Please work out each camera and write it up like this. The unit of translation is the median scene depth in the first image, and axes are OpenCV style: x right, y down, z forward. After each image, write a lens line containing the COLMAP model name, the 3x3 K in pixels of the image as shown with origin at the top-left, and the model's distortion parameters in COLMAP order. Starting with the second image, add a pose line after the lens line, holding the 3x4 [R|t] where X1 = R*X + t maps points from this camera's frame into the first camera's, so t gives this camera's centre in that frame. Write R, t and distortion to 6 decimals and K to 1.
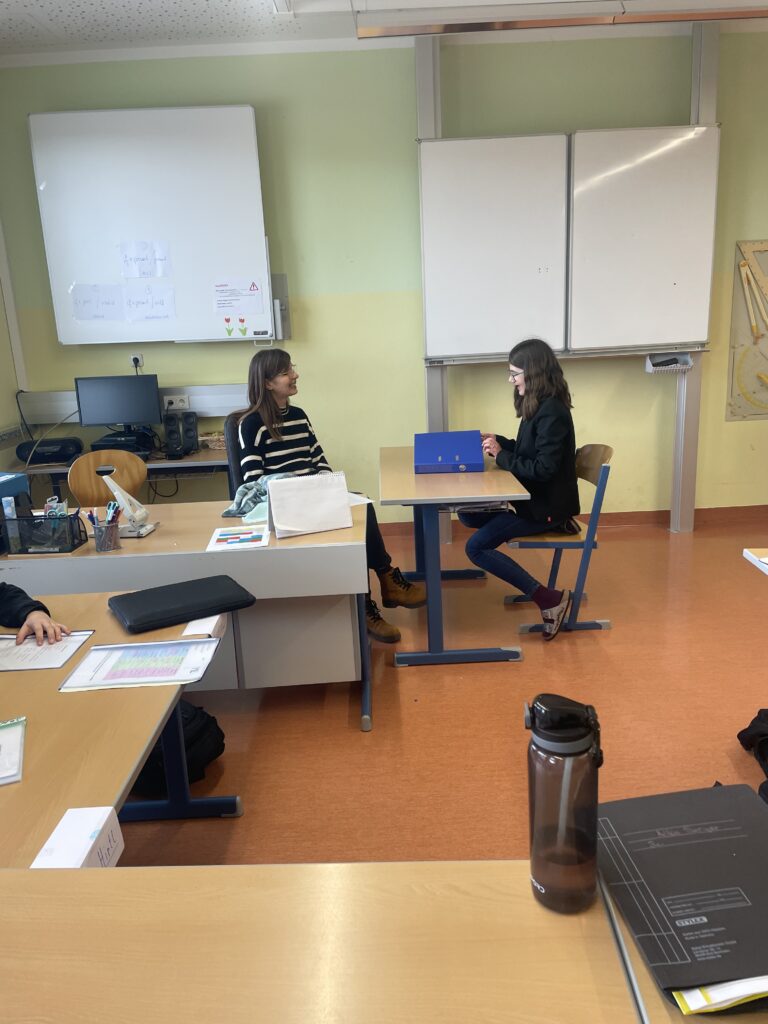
lens RADIAL K [[786.7, 0, 384.0], [0, 786.7, 512.0], [0, 0, 1]] dist [0.103038, -0.133964]
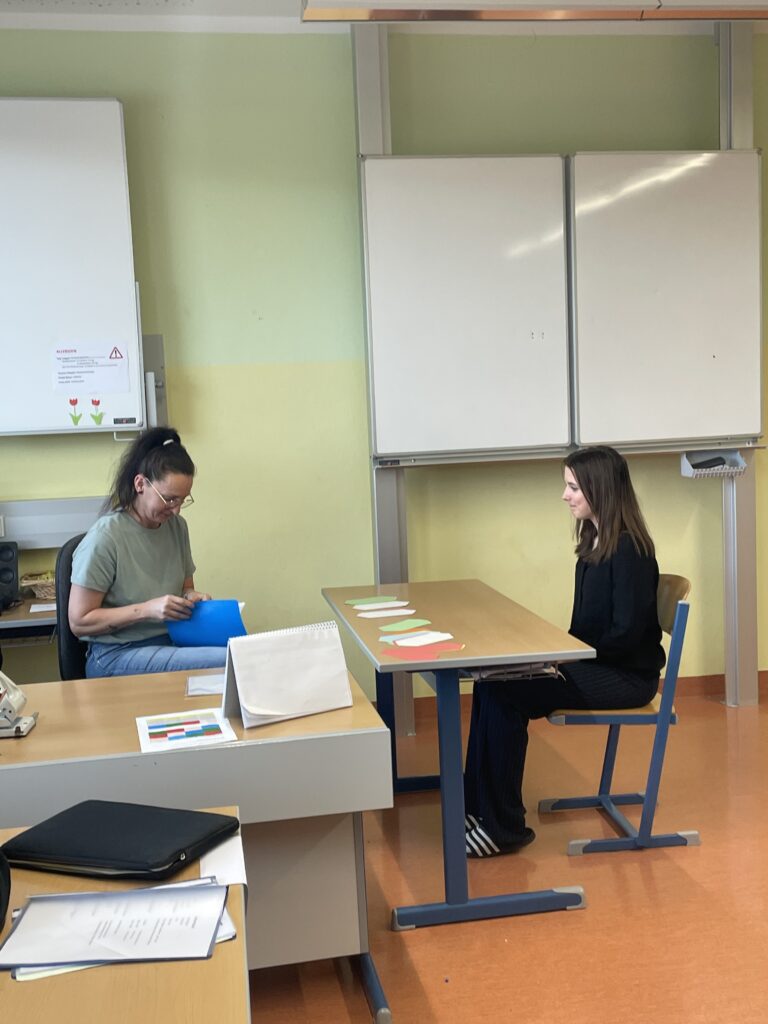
lens RADIAL K [[1220.1, 0, 388.9], [0, 1220.1, 504.5], [0, 0, 1]] dist [0.113127, -0.180156]
pose [[0.987531, -0.010109, 0.157098, -0.108747], [0.034253, 0.987825, -0.151749, 0.005415], [-0.153651, 0.155238, 0.975855, -0.019415]]
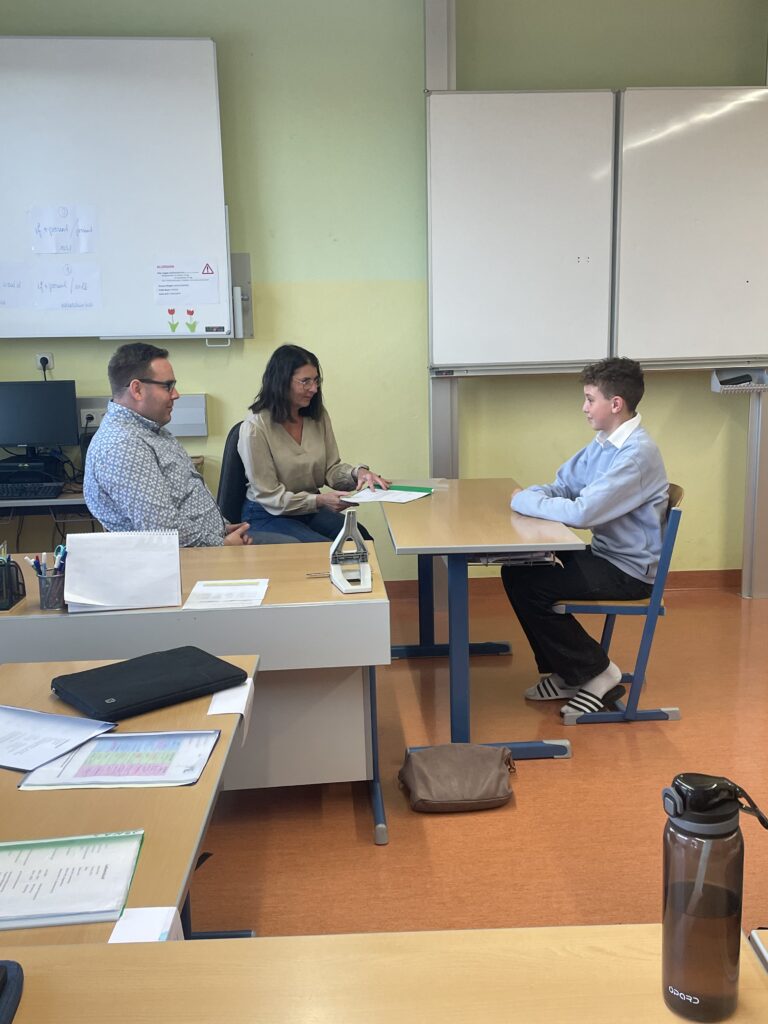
lens RADIAL K [[1101.5, 0, 394.8], [0, 1101.5, 516.5], [0, 0, 1]] dist [0.117462, -0.201092]
pose [[0.997863, 0.014156, 0.063788, -0.053222], [-0.010826, 0.998575, -0.052248, 0.007573], [-0.064437, 0.051446, 0.996595, -0.065978]]
